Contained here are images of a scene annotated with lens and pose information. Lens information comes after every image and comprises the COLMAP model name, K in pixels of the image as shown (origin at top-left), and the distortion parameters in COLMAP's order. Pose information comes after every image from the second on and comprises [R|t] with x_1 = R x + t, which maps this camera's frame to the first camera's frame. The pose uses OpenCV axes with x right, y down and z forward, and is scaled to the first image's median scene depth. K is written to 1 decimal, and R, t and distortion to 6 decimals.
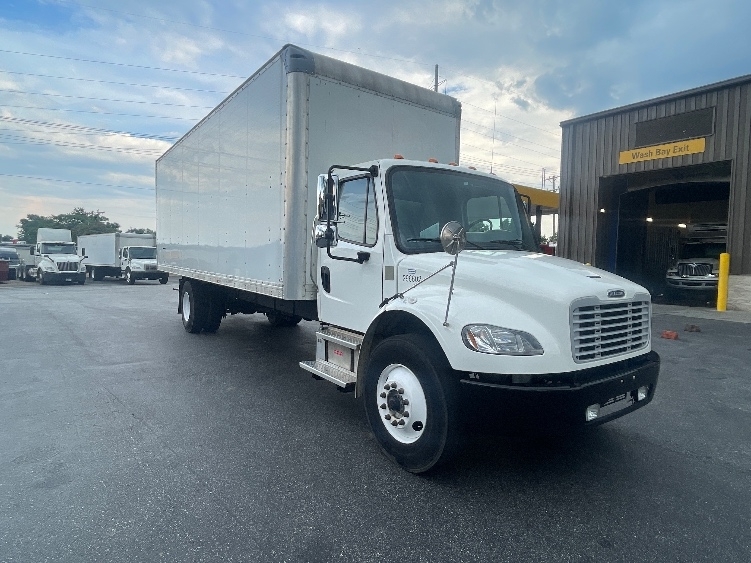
lens RADIAL K [[440.4, 0, 375.5], [0, 440.4, 281.5], [0, 0, 1]] dist [0.002730, 0.000304]
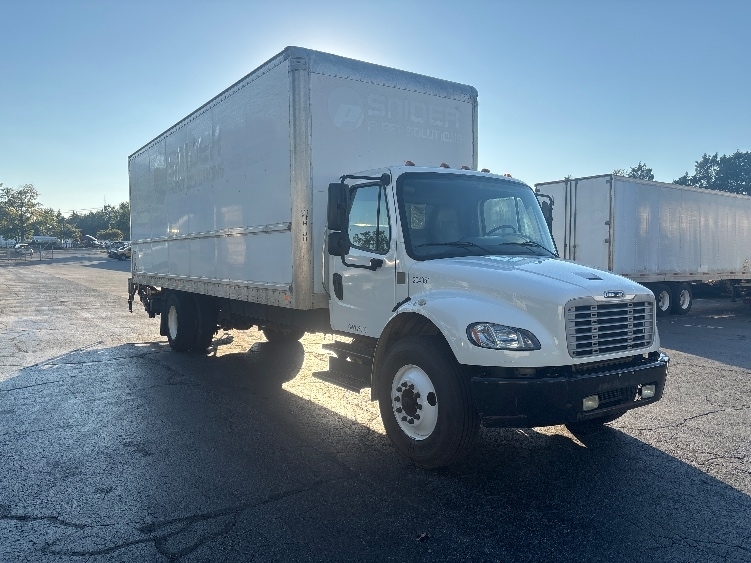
lens RADIAL K [[562.2, 0, 375.3], [0, 562.2, 301.5], [0, 0, 1]] dist [0.041545, 0.000359]
pose [[0.999789, -0.013987, -0.015013, -0.011949], [0.014196, 0.999802, 0.013937, 0.015006], [0.014815, -0.014148, 0.999790, -0.340009]]
